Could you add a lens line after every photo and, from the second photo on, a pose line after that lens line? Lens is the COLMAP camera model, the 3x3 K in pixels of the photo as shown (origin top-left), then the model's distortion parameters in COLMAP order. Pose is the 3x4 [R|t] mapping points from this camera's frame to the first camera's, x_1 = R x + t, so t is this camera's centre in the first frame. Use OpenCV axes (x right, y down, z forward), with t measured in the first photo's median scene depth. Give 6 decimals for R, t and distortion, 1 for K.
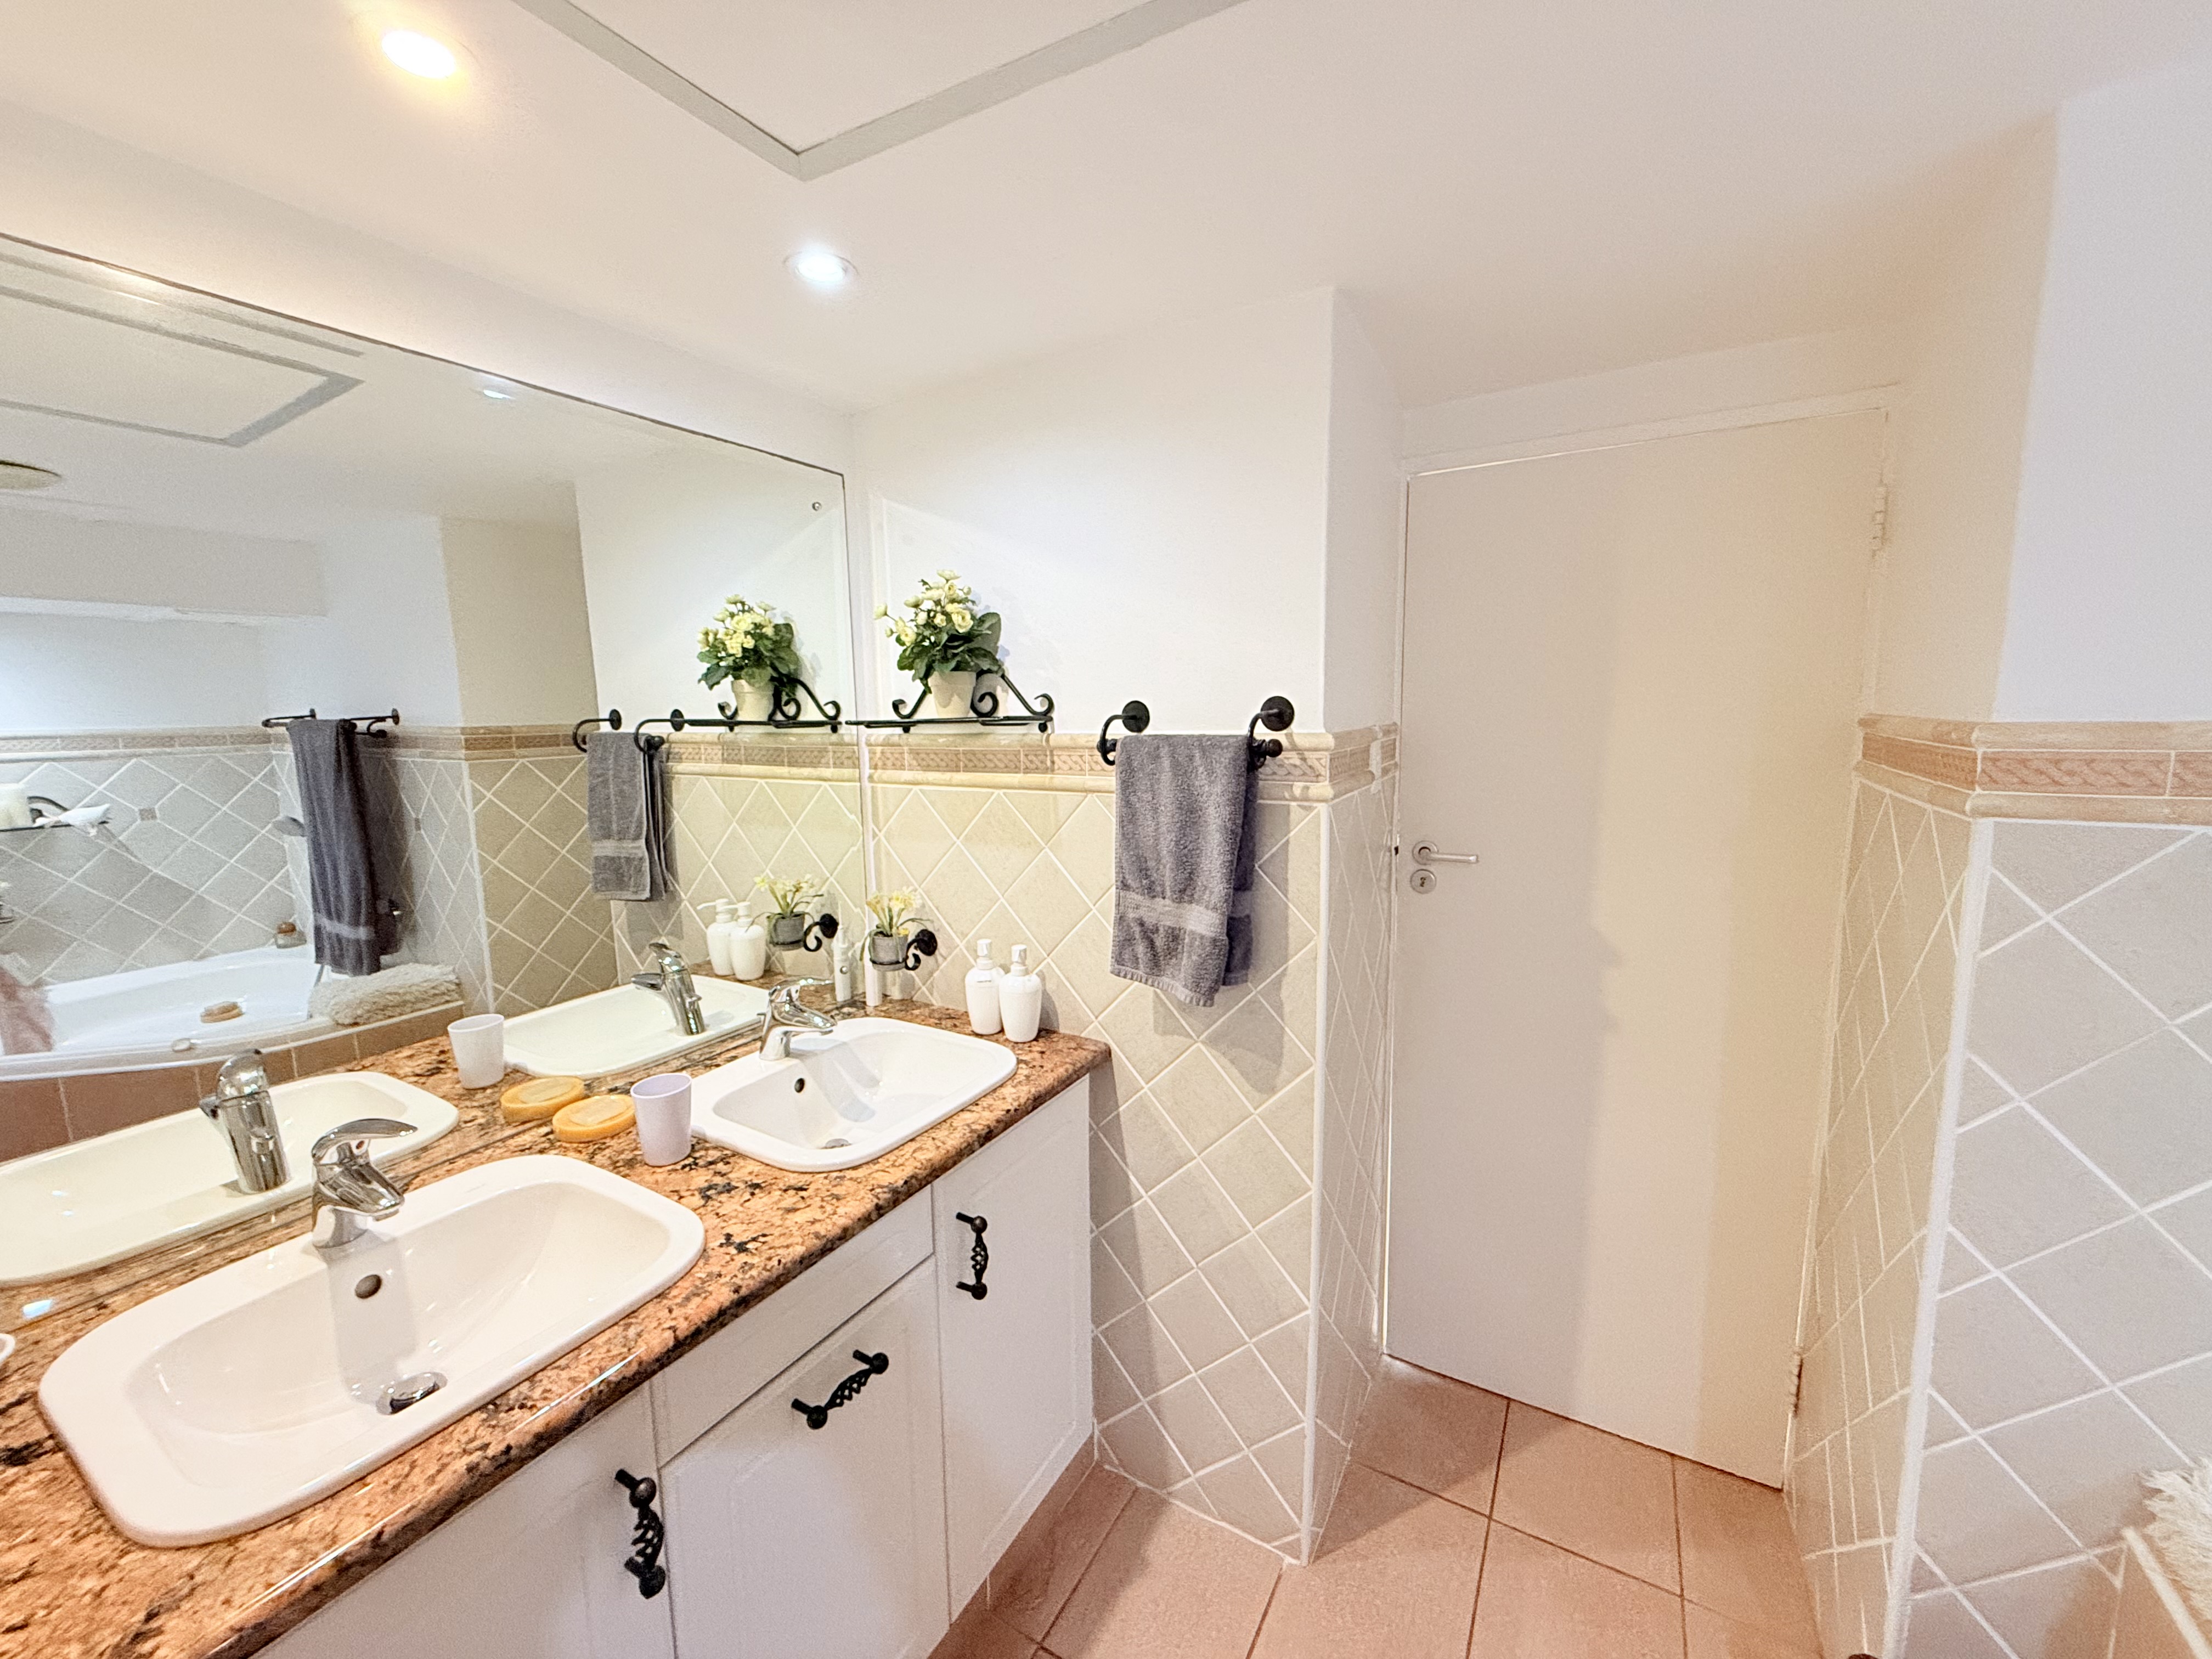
lens RADIAL K [[881.4, 0, 1097.6], [0, 881.4, 828.1], [0, 0, 1]] dist [-0.001447, 0.000640]
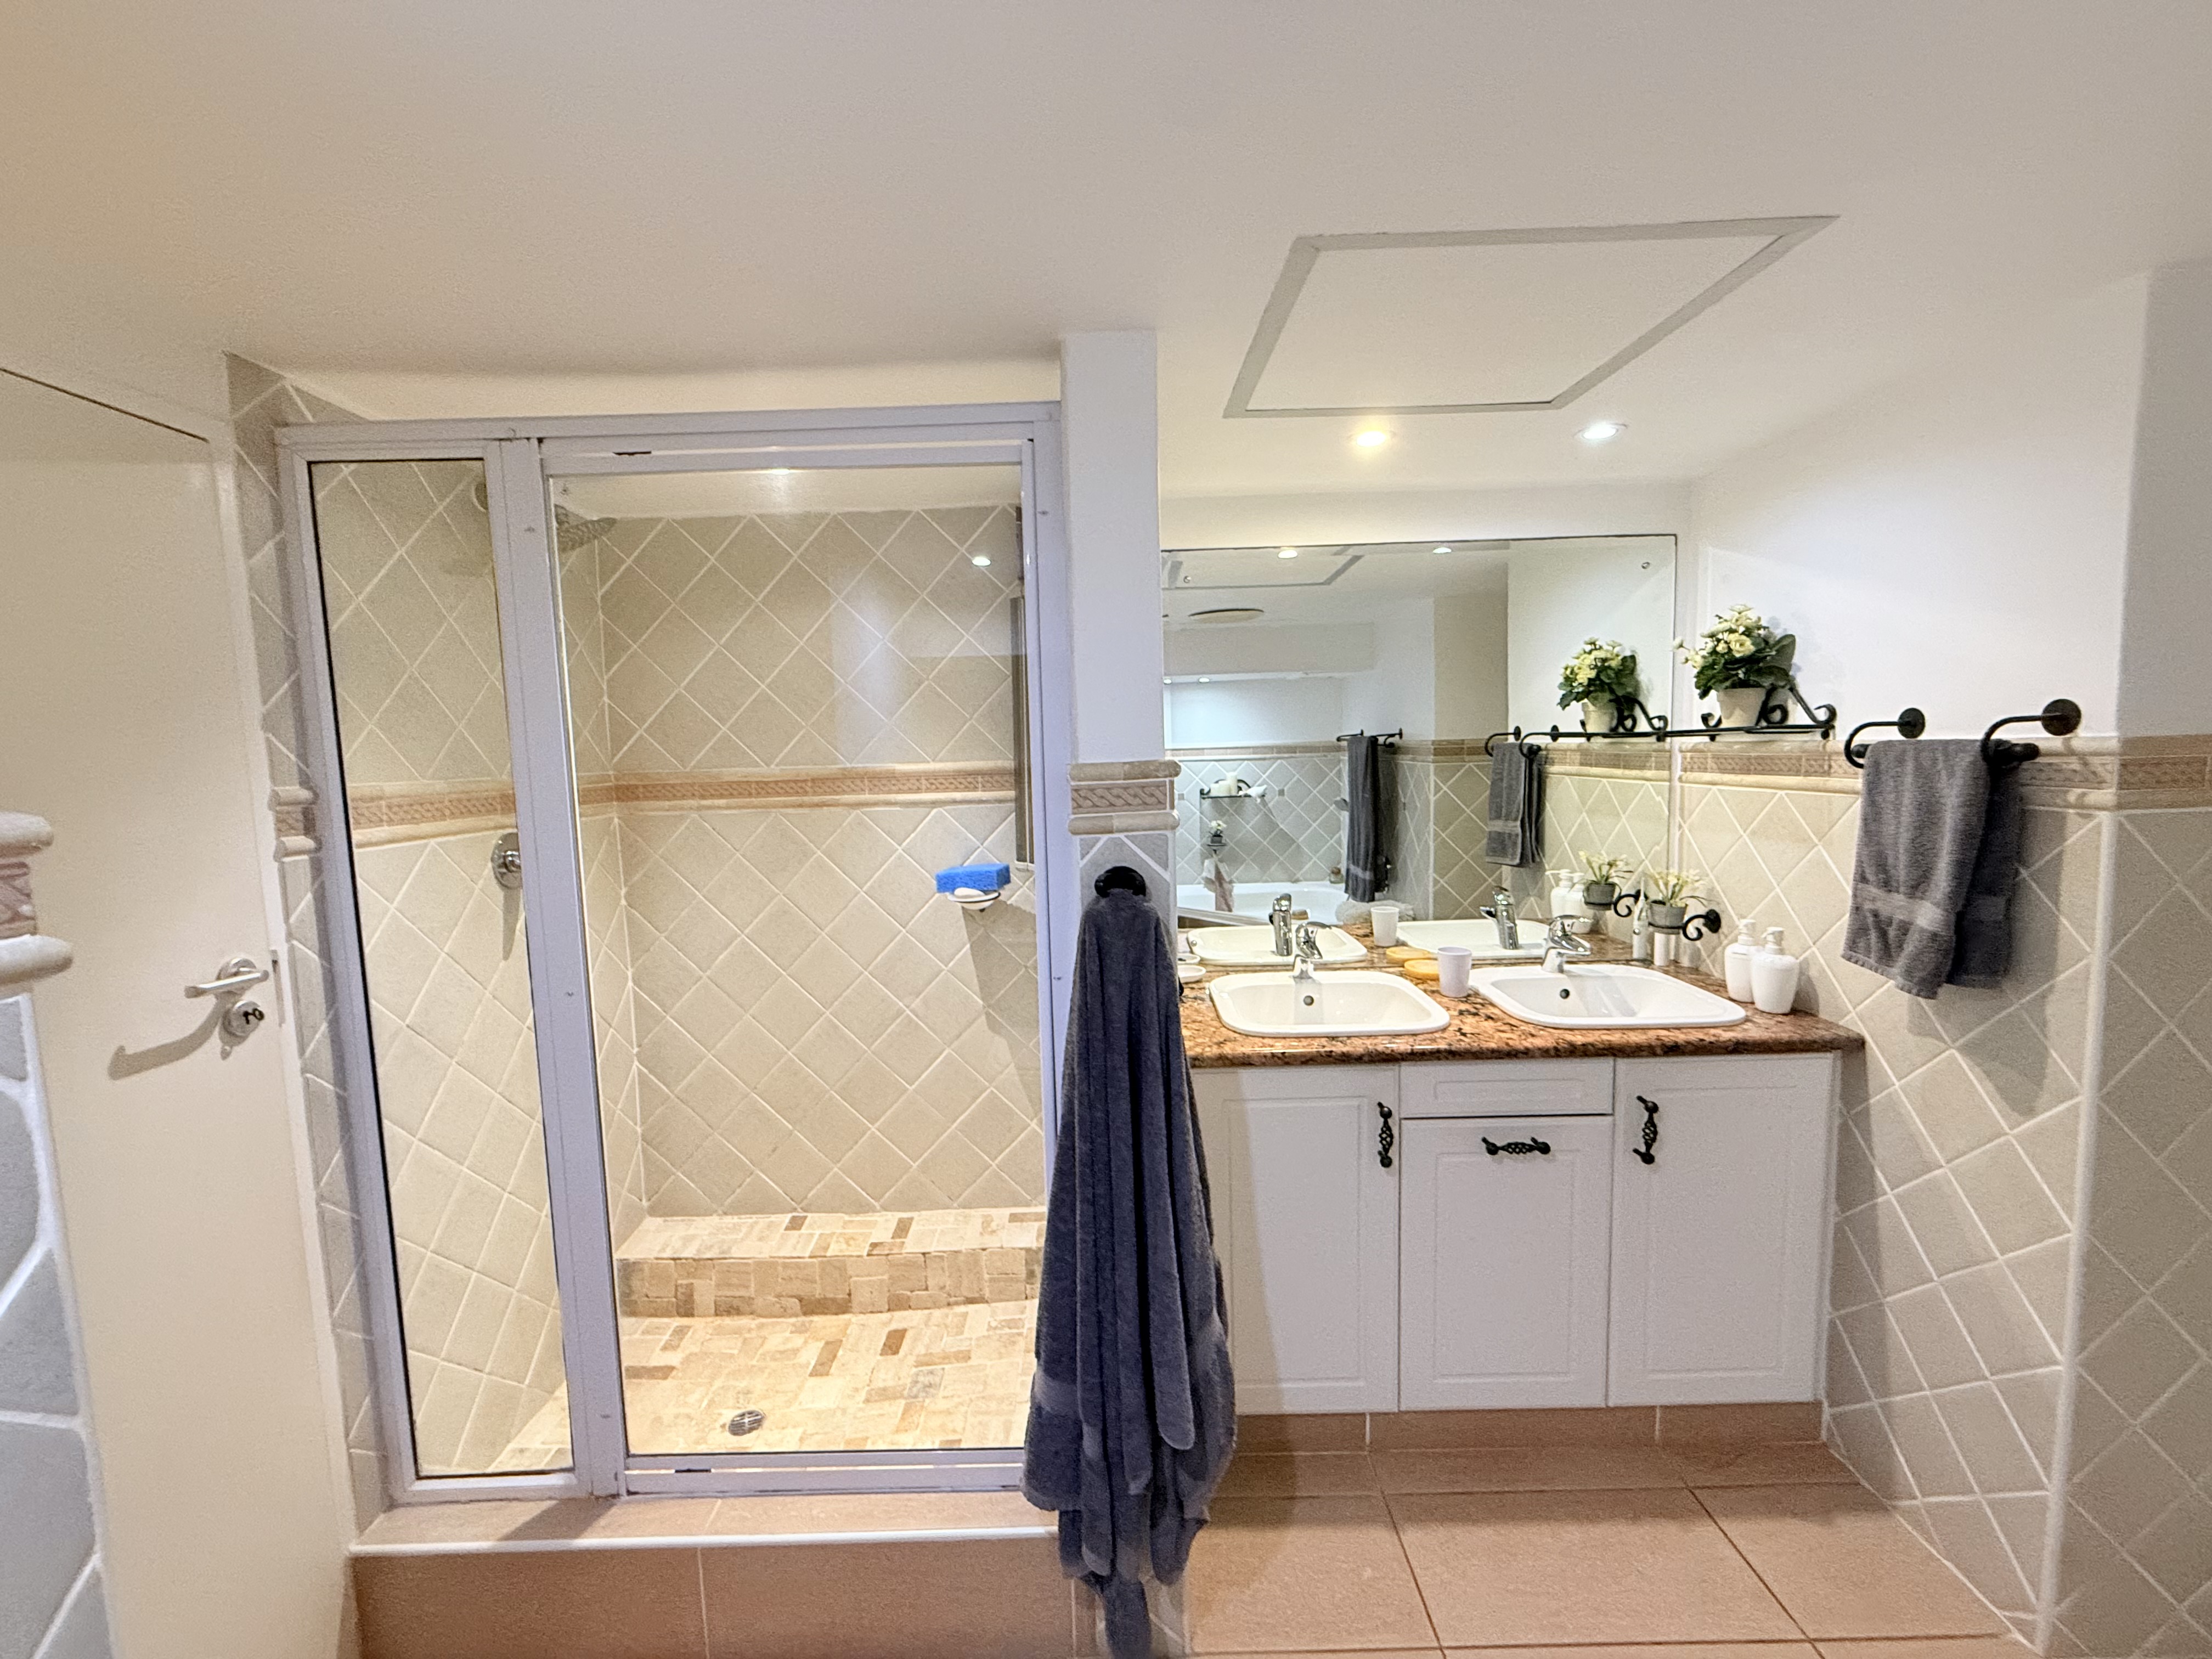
lens RADIAL K [[881.4, 0, 1101.1], [0, 881.4, 827.6], [0, 0, 1]] dist [-0.001447, 0.000640]
pose [[0.504515, 0.079684, -0.859718, 0.455284], [-0.096153, 0.994724, 0.035771, 0.050664], [0.858032, 0.064618, 0.509515, -0.343288]]
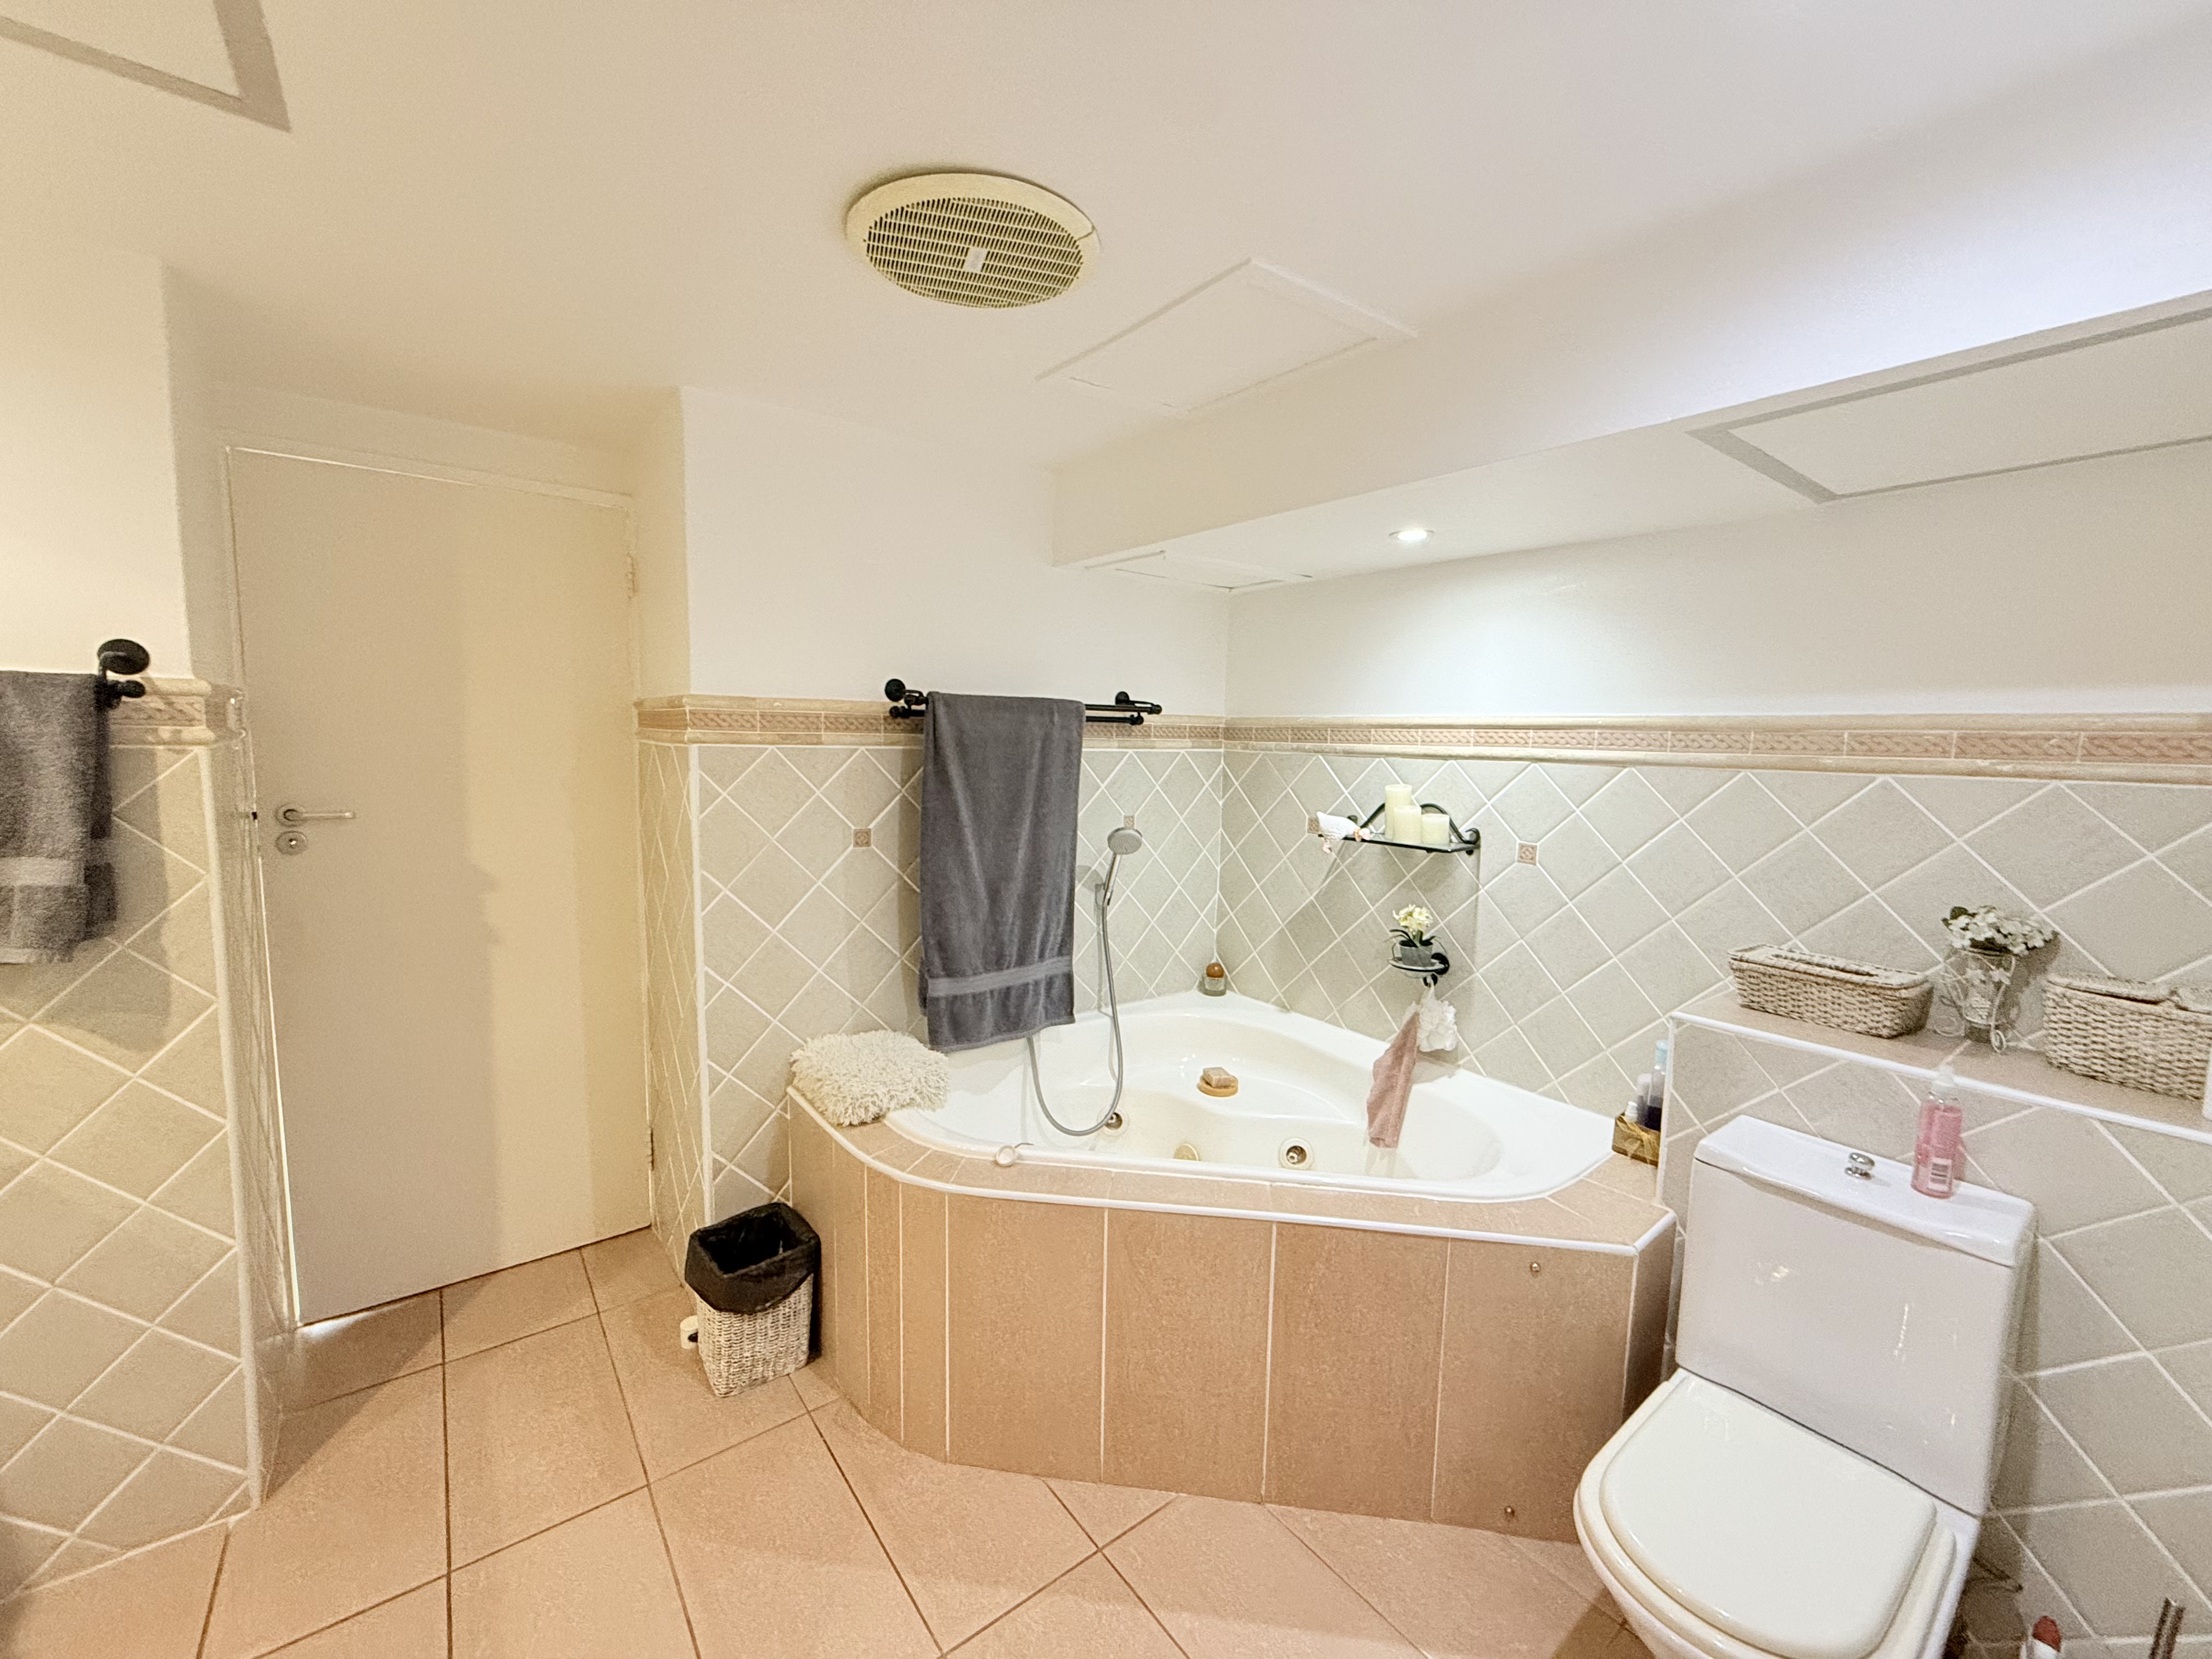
lens RADIAL K [[881.4, 0, 1102.3], [0, 881.4, 828.0], [0, 0, 1]] dist [-0.001447, 0.000640]
pose [[0.376195, -0.070383, 0.923863, -0.277379], [0.098877, 0.994466, 0.035499, 0.120256], [-0.921249, 0.077995, 0.381072, -0.337177]]
